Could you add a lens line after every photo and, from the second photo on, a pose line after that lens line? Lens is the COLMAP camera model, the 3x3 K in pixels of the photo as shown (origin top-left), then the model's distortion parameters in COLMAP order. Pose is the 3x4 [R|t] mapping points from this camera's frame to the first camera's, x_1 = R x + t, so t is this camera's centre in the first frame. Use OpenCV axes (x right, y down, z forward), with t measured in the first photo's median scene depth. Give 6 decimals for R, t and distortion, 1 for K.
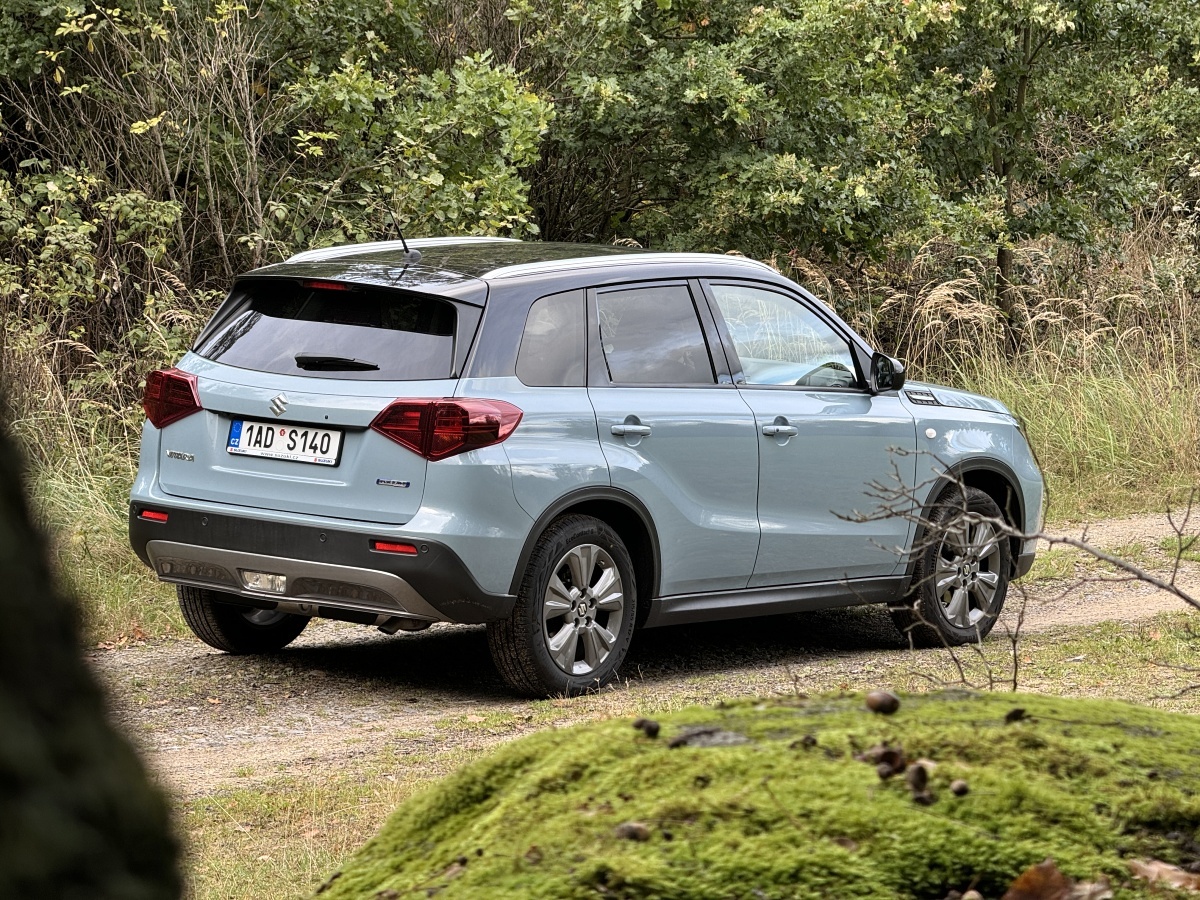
lens RADIAL K [[4230.8, 0, 600.0], [0, 4230.8, 450.0], [0, 0, 1]] dist [0.214664, 1.452849]
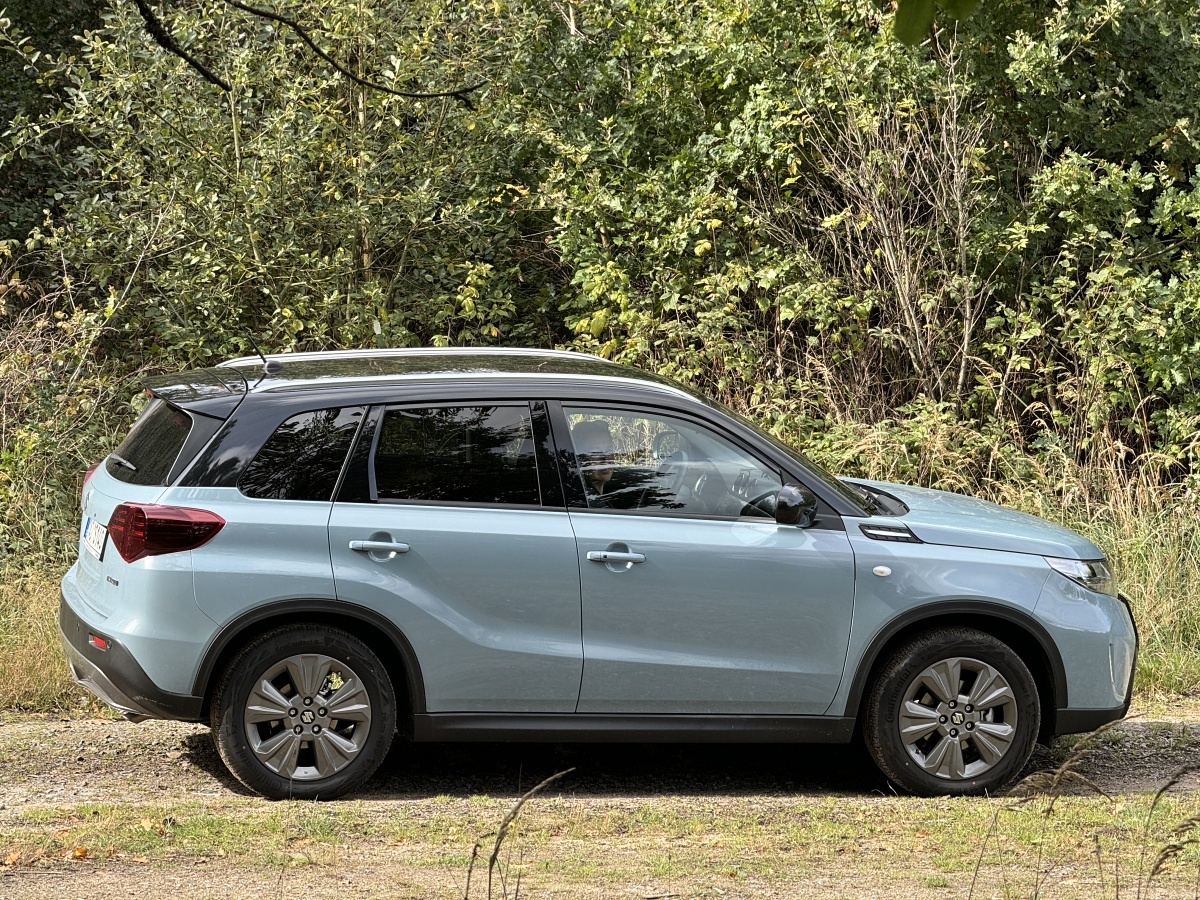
lens RADIAL K [[4230.8, 0, 600.0], [0, 4230.8, 450.0], [0, 0, 1]] dist [0.214664, 1.452849]
pose [[0.778070, 0.055819, -0.625692, 0.679988], [-0.057073, 0.998206, 0.018079, -0.048893], [0.625579, 0.021643, 0.779860, 0.232884]]
